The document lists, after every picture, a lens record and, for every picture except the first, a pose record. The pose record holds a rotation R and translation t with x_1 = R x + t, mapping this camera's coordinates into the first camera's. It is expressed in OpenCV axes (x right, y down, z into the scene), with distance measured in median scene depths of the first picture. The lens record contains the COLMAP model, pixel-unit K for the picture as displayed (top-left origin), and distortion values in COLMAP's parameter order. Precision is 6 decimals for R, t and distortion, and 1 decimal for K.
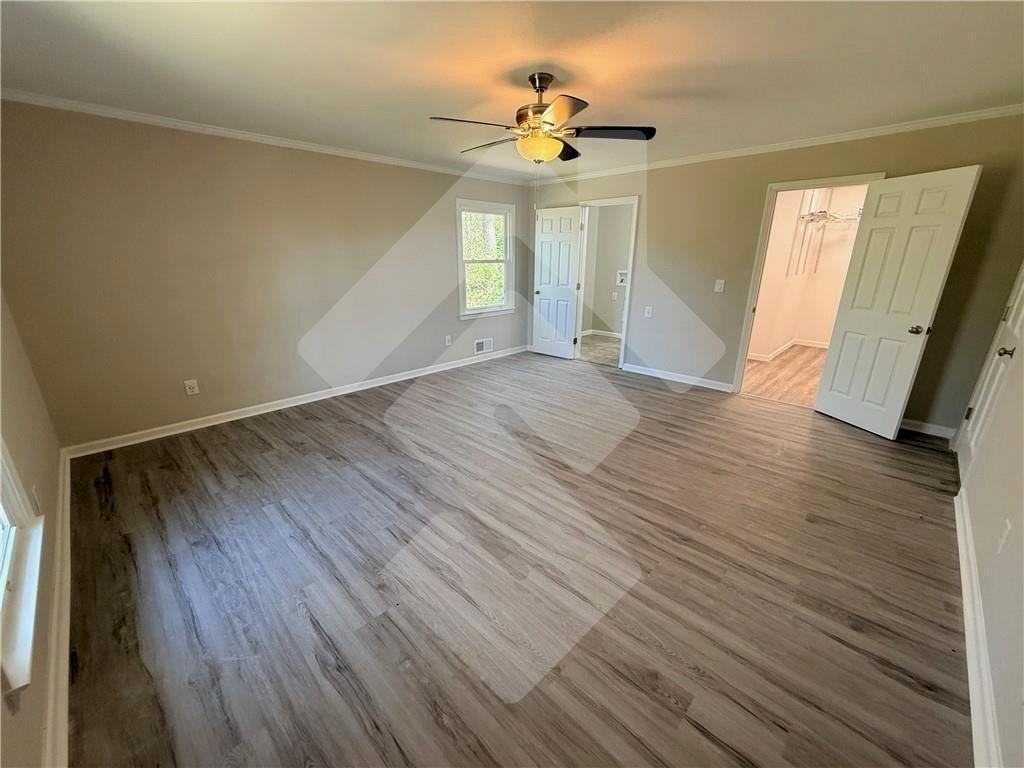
lens RADIAL K [[409.5, 0, 515.6], [0, 409.5, 387.1], [0, 0, 1]] dist [0.001026, 0.000405]
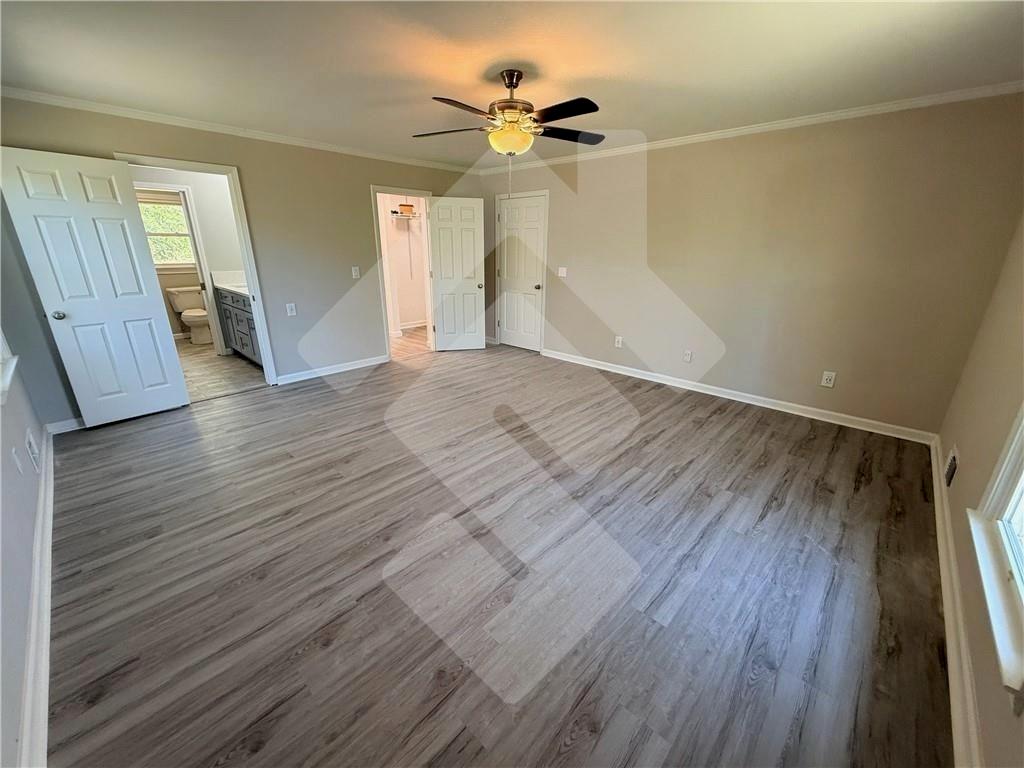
lens RADIAL K [[409.5, 0, 516.2], [0, 409.5, 381.4], [0, 0, 1]] dist [0.001026, 0.000405]
pose [[-0.023119, -0.312134, 0.949757, -1.250507], [0.304551, 0.902658, 0.304068, -0.370775], [-0.952216, 0.296279, 0.074192, 1.196891]]
